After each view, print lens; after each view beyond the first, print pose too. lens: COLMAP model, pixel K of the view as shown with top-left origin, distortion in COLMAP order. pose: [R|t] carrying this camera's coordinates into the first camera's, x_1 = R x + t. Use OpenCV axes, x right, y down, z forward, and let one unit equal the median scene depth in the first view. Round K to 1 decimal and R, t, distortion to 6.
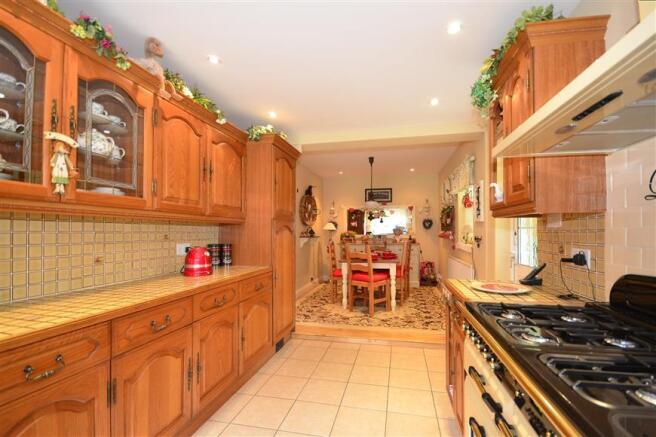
lens RADIAL K [[293.4, 0, 335.7], [0, 293.4, 228.0], [0, 0, 1]] dist [-0.001561, -0.000156]
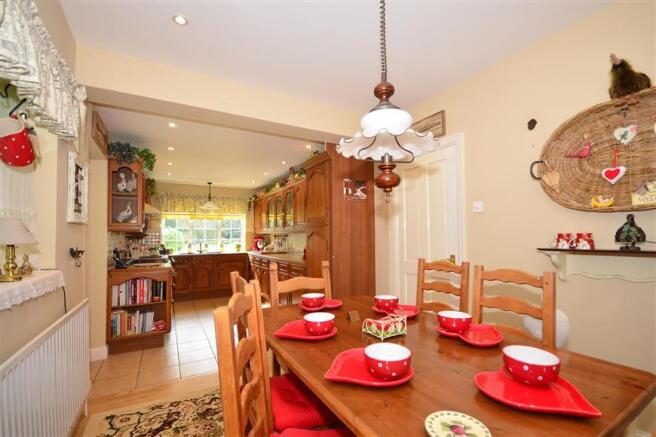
lens RADIAL K [[293.4, 0, 335.7], [0, 293.4, 228.0], [0, 0, 1]] dist [-0.001561, -0.000156]
pose [[-0.738698, -0.011249, -0.673943, 0.701584], [0.021721, 0.998944, -0.040482, 0.033666], [0.673687, -0.044542, -0.737673, 2.504476]]
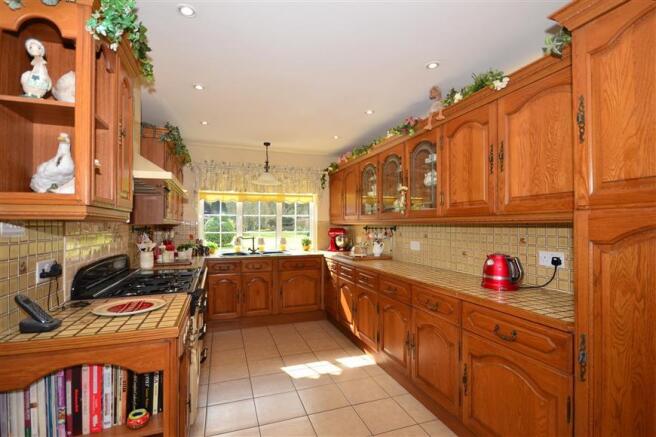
lens RADIAL K [[308.1, 0, 328.0], [0, 308.1, 218.5], [0, 0, 1]] dist [-0.000450, -0.000130]
pose [[-0.850485, -0.010263, -0.525899, 0.395663], [0.009987, 0.999314, -0.035651, -0.008485], [0.525904, -0.035573, -0.849800, 1.492746]]
